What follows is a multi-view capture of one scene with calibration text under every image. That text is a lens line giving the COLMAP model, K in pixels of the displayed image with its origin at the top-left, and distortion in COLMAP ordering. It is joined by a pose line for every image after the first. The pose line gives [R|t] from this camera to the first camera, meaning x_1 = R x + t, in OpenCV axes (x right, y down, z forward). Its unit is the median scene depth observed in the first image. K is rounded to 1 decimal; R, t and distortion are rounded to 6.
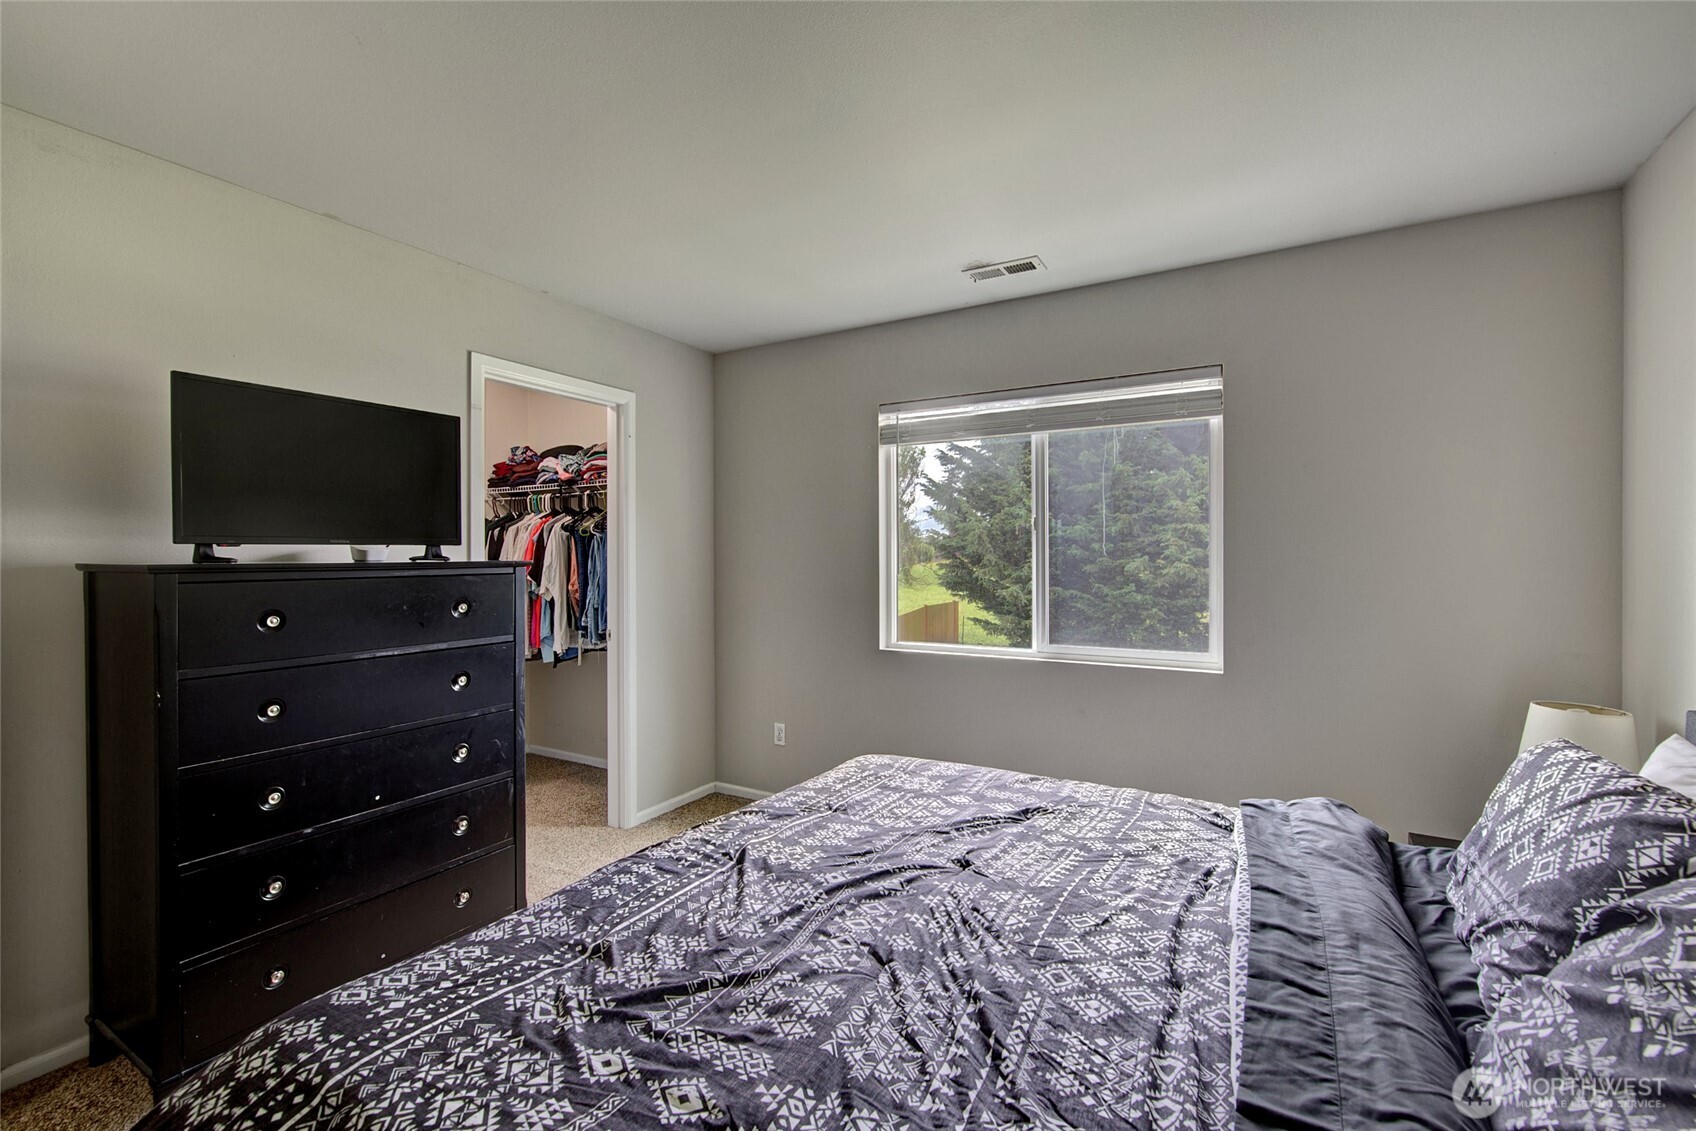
lens RADIAL K [[728.1, 0, 854.0], [0, 728.1, 562.8], [0, 0, 1]] dist [-0.005166, 0.003627]
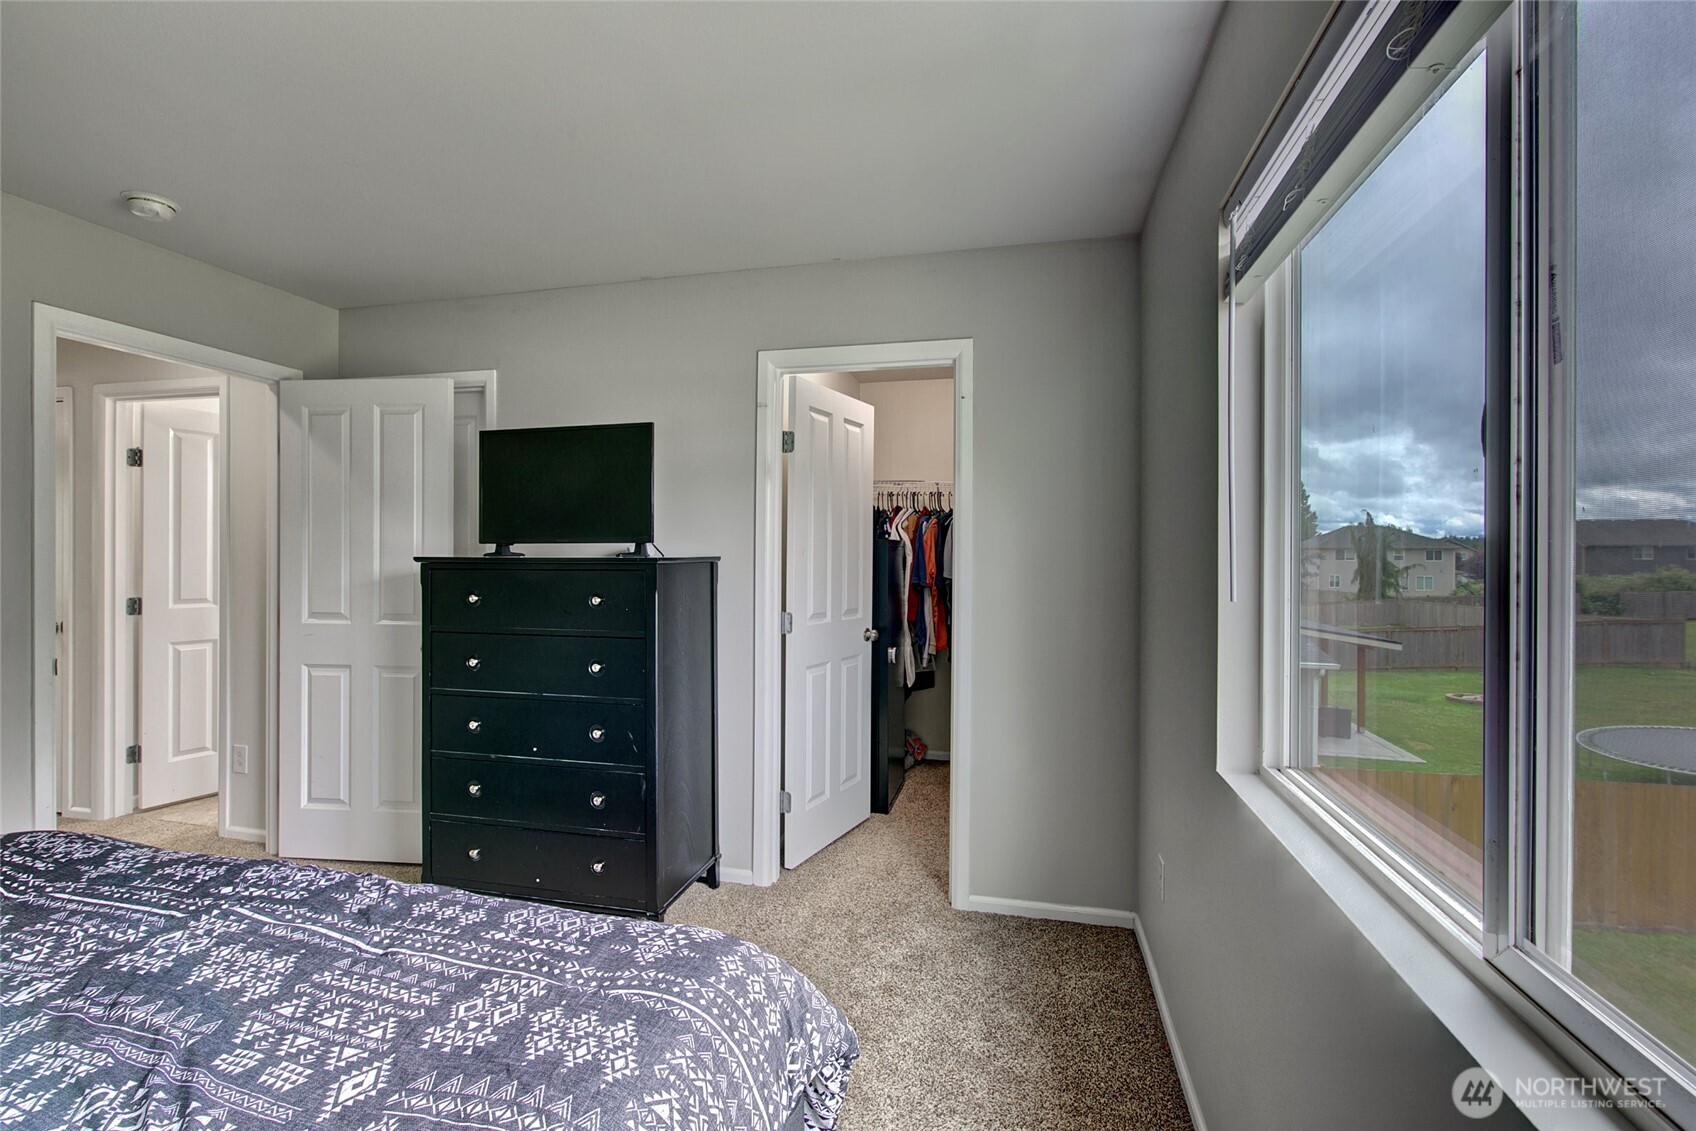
lens RADIAL K [[728.1, 0, 842.3], [0, 728.1, 557.5], [0, 0, 1]] dist [-0.005166, 0.003627]
pose [[0.285593, 0.007915, -0.958318, 0.700773], [-0.012604, 0.999910, 0.004502, -0.012531], [0.958268, 0.010793, 0.285667, 1.215213]]
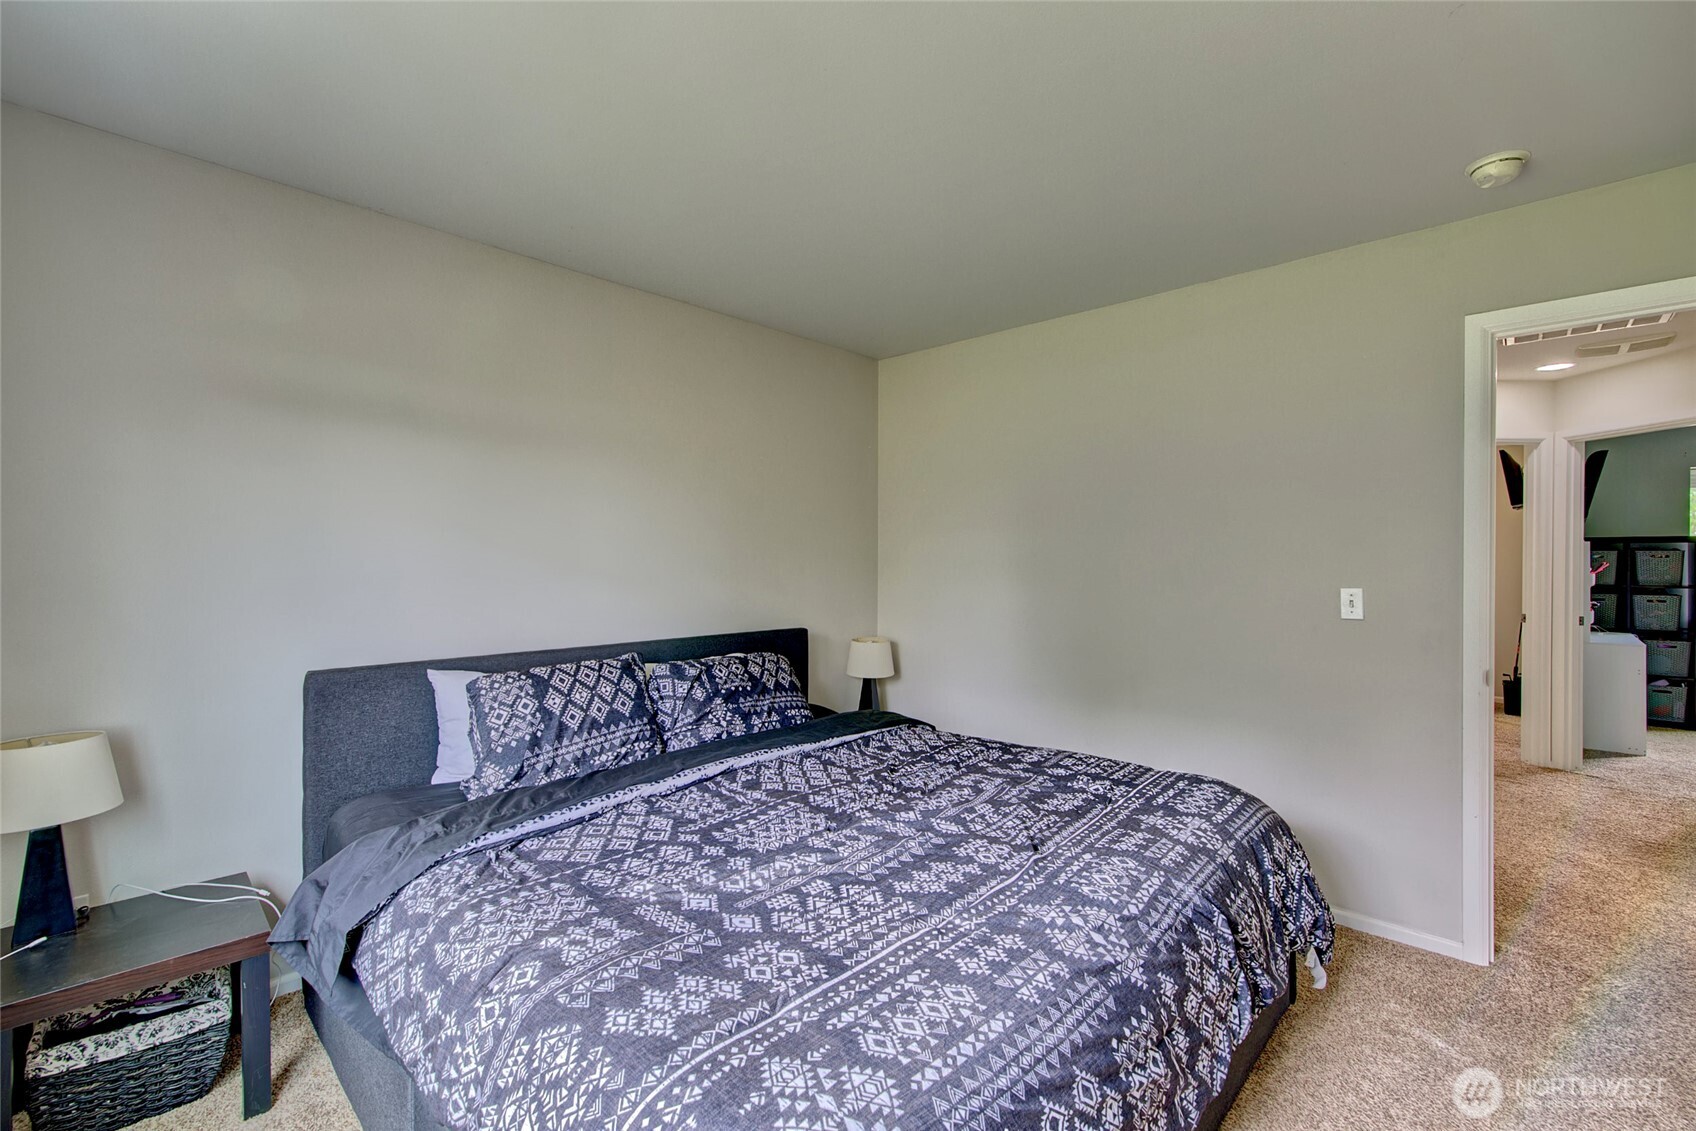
lens RADIAL K [[728.1, 0, 860.9], [0, 728.1, 554.6], [0, 0, 1]] dist [-0.005166, 0.003627]
pose [[-0.976012, 0.000314, 0.217715, -0.112686], [0.000993, 0.999995, 0.003008, -0.016865], [-0.217713, 0.003152, -0.976008, 1.711866]]
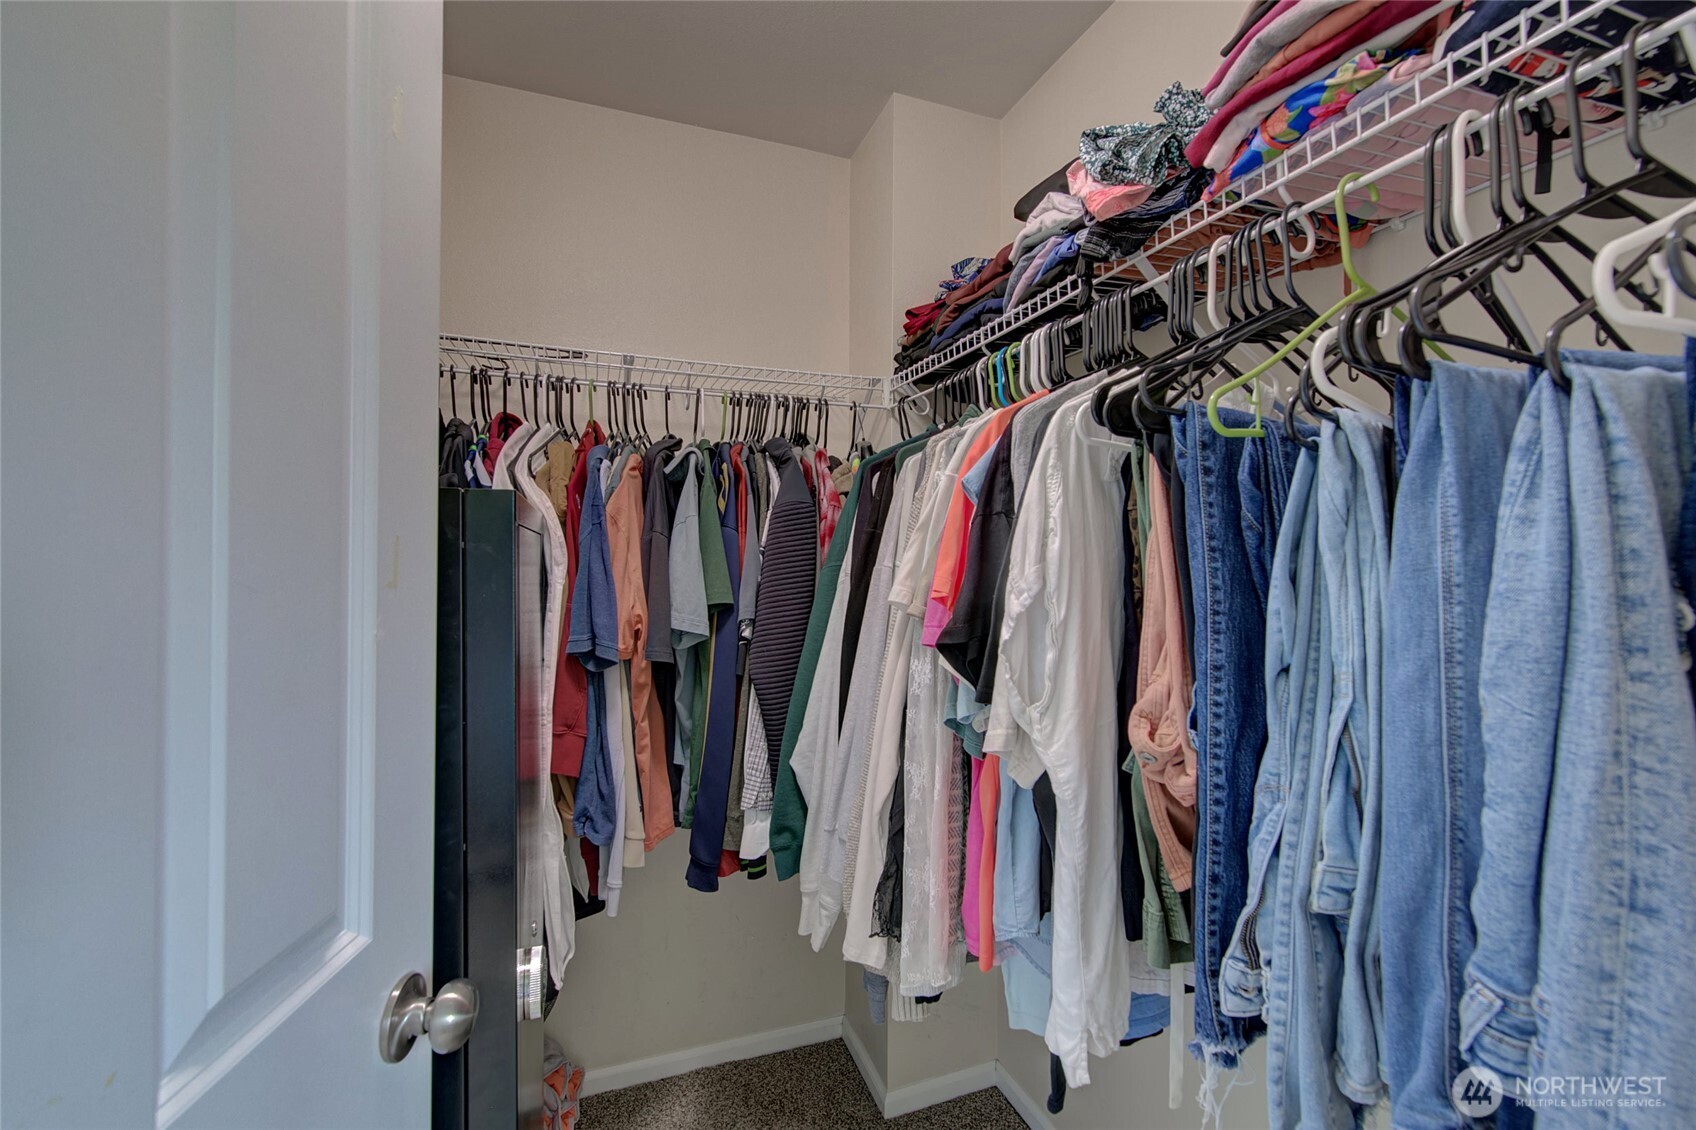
lens RADIAL K [[728.1, 0, 846.8], [0, 728.1, 549.7], [0, 0, 1]] dist [-0.005166, 0.003627]
pose [[0.773451, -0.000025, -0.633856, -0.683641], [-0.009199, 0.999894, -0.011264, -0.020130], [0.633790, 0.014543, 0.773369, 1.674927]]
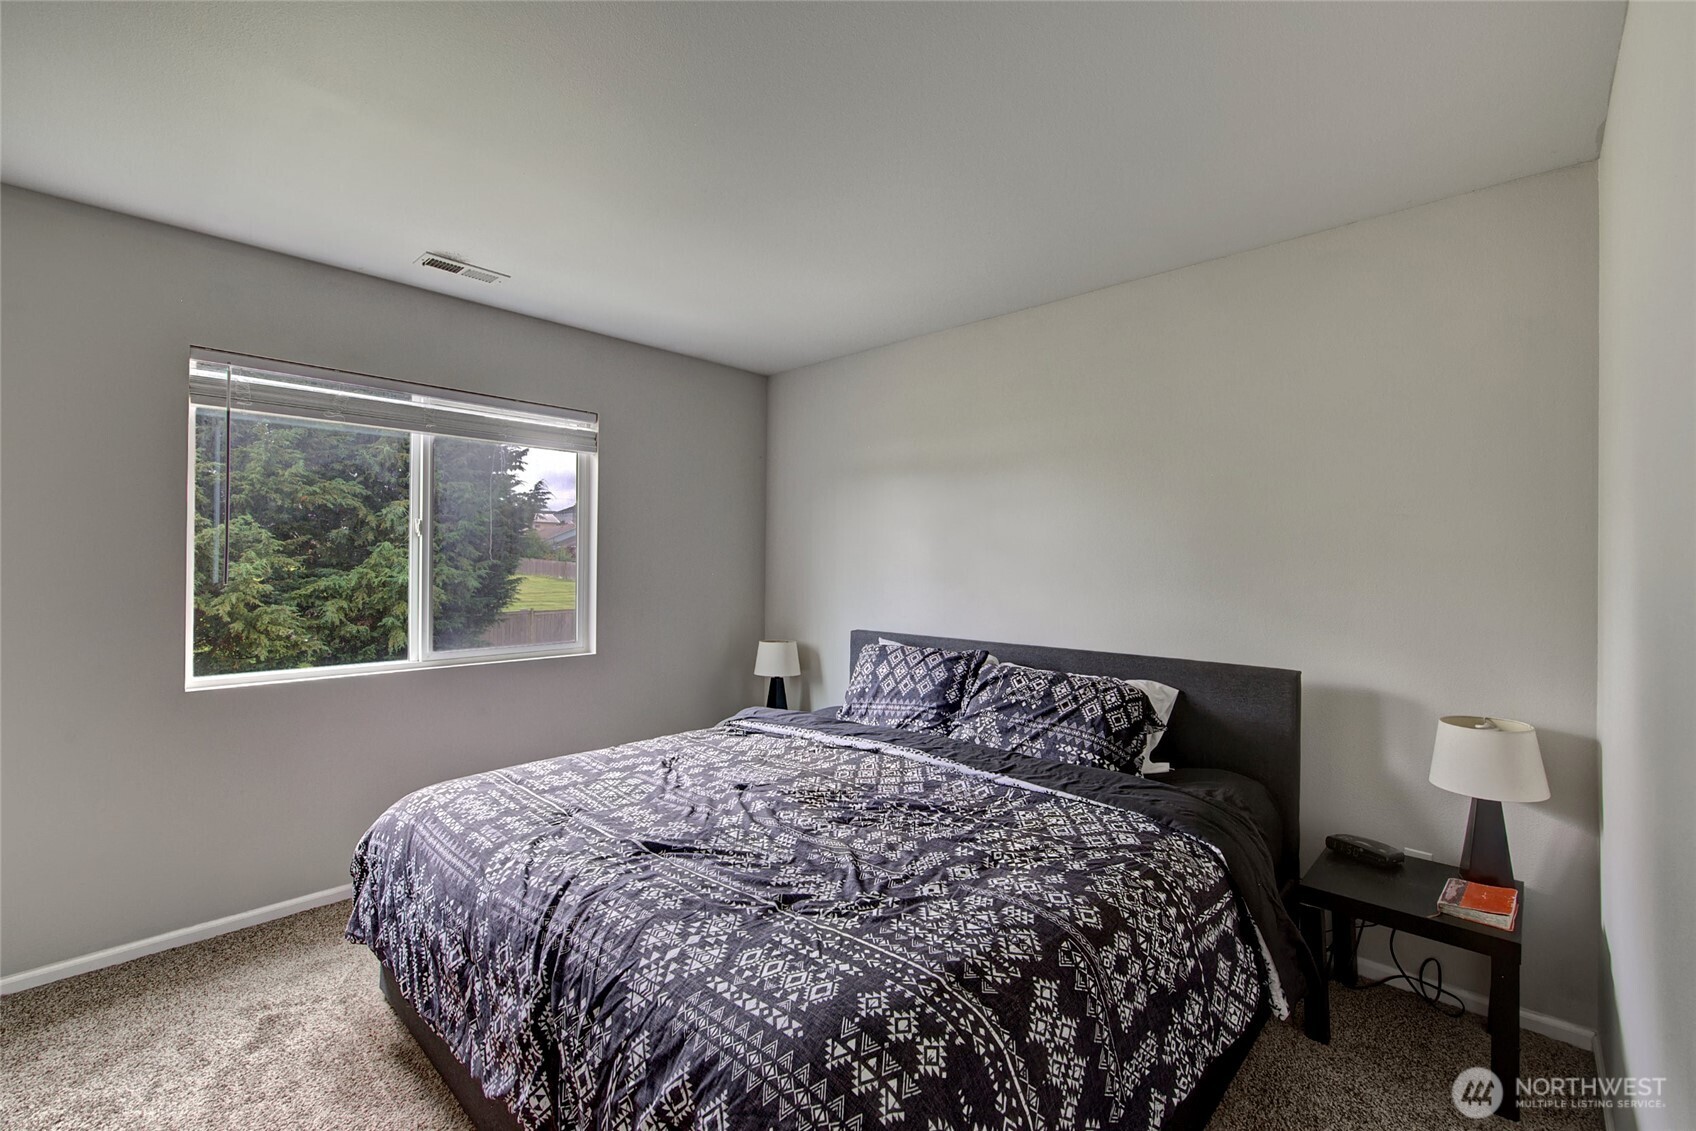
lens RADIAL K [[728.1, 0, 843.6], [0, 728.1, 562.0], [0, 0, 1]] dist [-0.005166, 0.003627]
pose [[0.221577, 0.006132, 0.975124, -0.938157], [0.000976, 0.999978, -0.006510, -0.002754], [-0.975142, 0.002394, 0.221566, 0.411359]]
